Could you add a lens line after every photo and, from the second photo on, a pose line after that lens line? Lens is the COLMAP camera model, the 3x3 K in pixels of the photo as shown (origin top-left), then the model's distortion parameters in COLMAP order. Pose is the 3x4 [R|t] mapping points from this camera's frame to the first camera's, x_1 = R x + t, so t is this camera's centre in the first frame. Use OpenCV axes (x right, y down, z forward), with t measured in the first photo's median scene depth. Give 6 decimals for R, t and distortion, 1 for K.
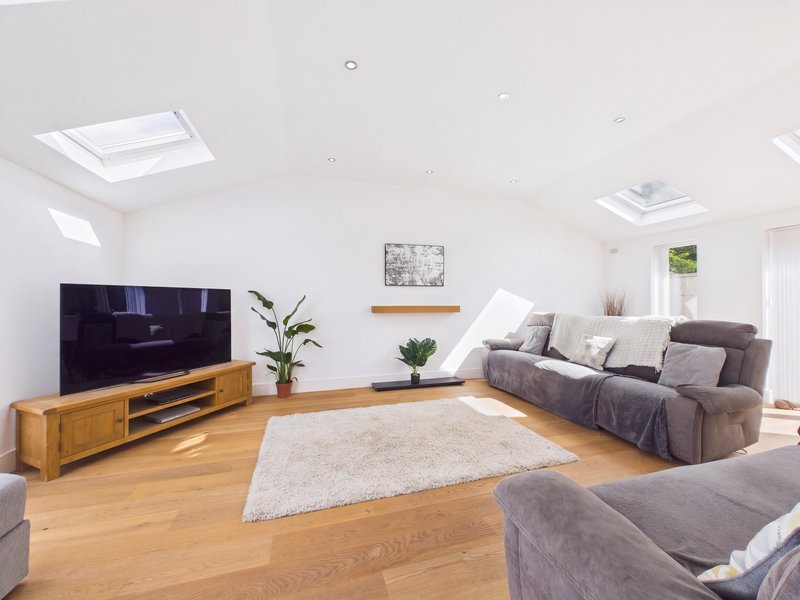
lens RADIAL K [[314.5, 0, 400.0], [0, 314.5, 300.0], [0, 0, 1]] dist [-0.000187, -0.000055]
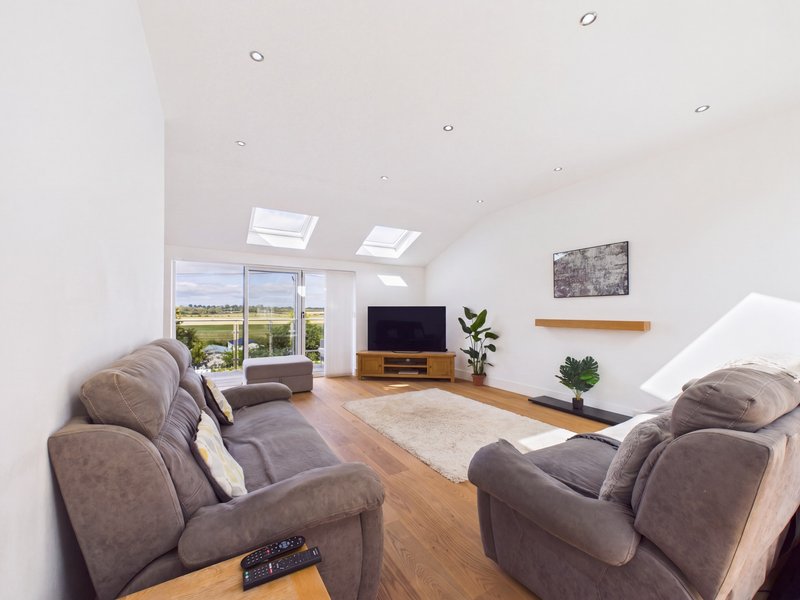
lens RADIAL K [[314.5, 0, 400.0], [0, 314.5, 300.0], [0, 0, 1]] dist [-0.000187, -0.000055]
pose [[0.271977, -0.034375, -0.961690, 0.766497], [0.004687, 0.999397, -0.034397, -0.008175], [0.962292, 0.004848, 0.271974, 0.293564]]
